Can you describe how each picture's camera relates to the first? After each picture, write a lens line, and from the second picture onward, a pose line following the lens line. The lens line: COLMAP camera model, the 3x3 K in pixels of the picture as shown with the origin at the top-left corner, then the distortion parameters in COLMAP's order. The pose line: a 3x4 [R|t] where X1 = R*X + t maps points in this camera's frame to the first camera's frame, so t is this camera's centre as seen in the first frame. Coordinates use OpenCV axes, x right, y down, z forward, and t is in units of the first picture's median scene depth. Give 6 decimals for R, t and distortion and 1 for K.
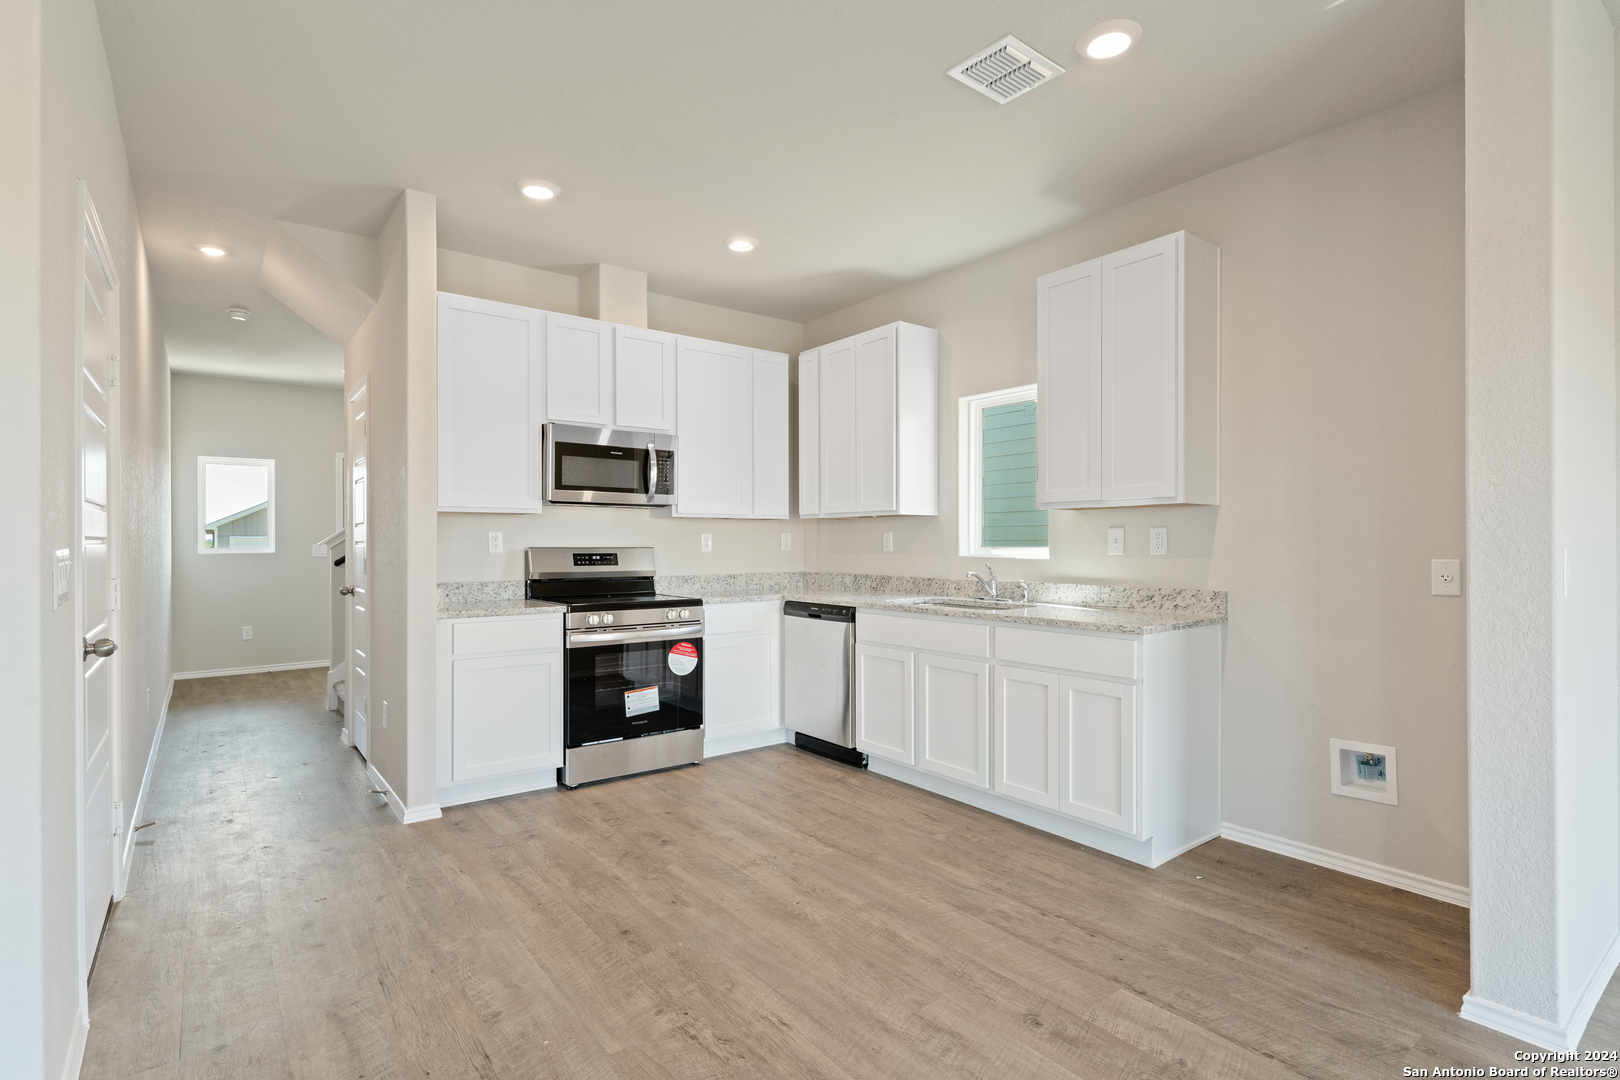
lens RADIAL K [[783.9, 0, 810.0], [0, 783.9, 540.0], [0, 0, 1]] dist [-0.000708, -0.000066]
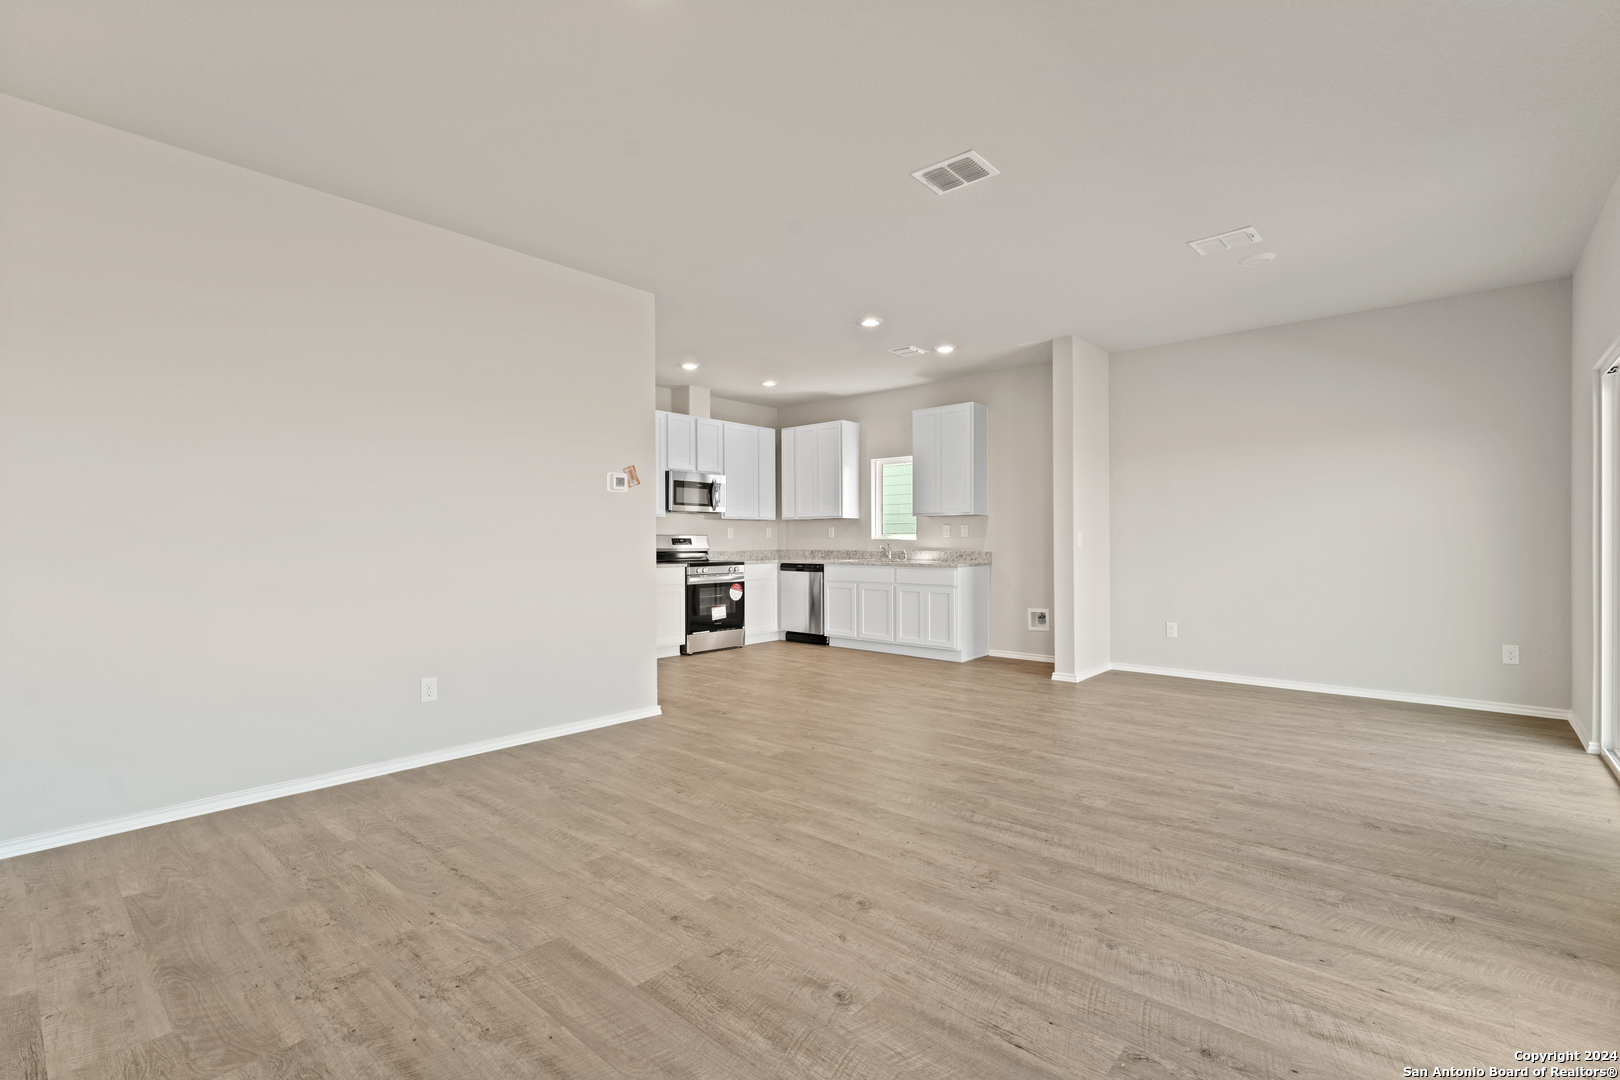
lens RADIAL K [[739.4, 0, 810.0], [0, 739.4, 540.0], [0, 0, 1]] dist [0.000139, -0.000007]
pose [[0.980848, -0.003019, 0.194753, -0.345121], [0.002070, 0.999985, 0.005077, 0.013992], [-0.194765, -0.004577, 0.980839, -0.849693]]
